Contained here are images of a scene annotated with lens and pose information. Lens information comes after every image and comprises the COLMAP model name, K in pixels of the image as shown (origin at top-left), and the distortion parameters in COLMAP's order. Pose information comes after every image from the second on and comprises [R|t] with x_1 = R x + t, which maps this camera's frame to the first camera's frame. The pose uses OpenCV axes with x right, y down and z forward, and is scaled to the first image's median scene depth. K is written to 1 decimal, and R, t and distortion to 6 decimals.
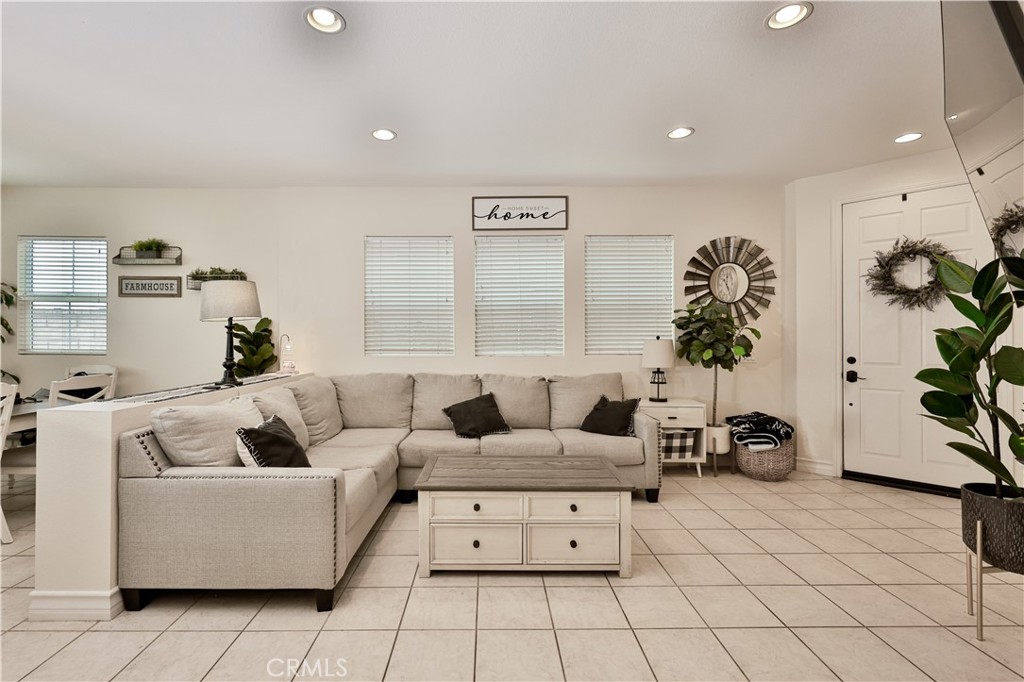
lens RADIAL K [[432.2, 0, 514.4], [0, 432.2, 332.0], [0, 0, 1]] dist [-0.000207, -0.000667]
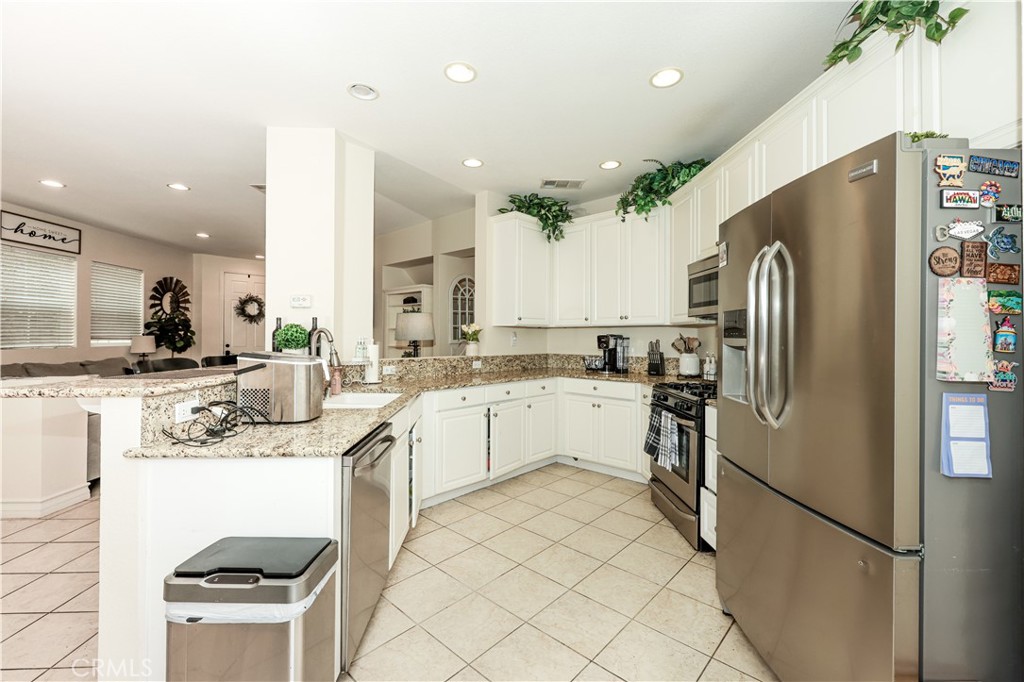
lens RADIAL K [[432.2, 0, 508.8], [0, 432.2, 337.0], [0, 0, 1]] dist [-0.000207, -0.000667]
pose [[-0.021209, 0.003554, 0.999769, -1.259463], [-0.006914, 0.999969, -0.003702, 0.017678], [-0.999751, -0.006991, -0.021184, -0.318527]]
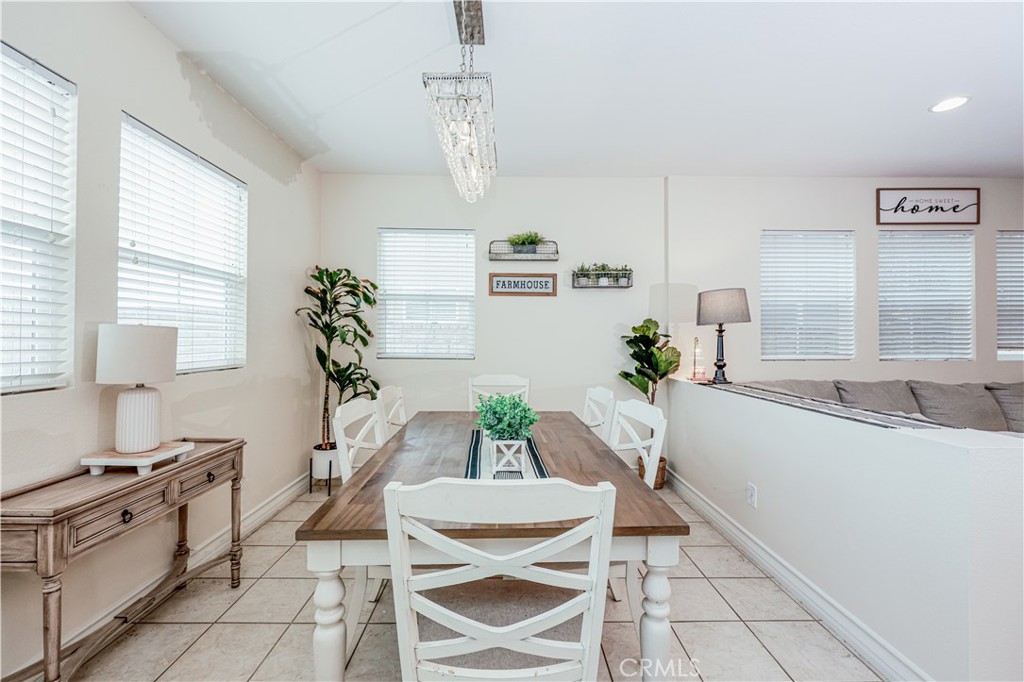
lens RADIAL K [[432.2, 0, 508.1], [0, 432.2, 336.7], [0, 0, 1]] dist [-0.000207, -0.000667]
pose [[0.999876, 0.001017, 0.015727, -0.898873], [-0.000926, 0.999983, -0.005790, 0.009979], [-0.015733, 0.005774, 0.999860, 0.093342]]
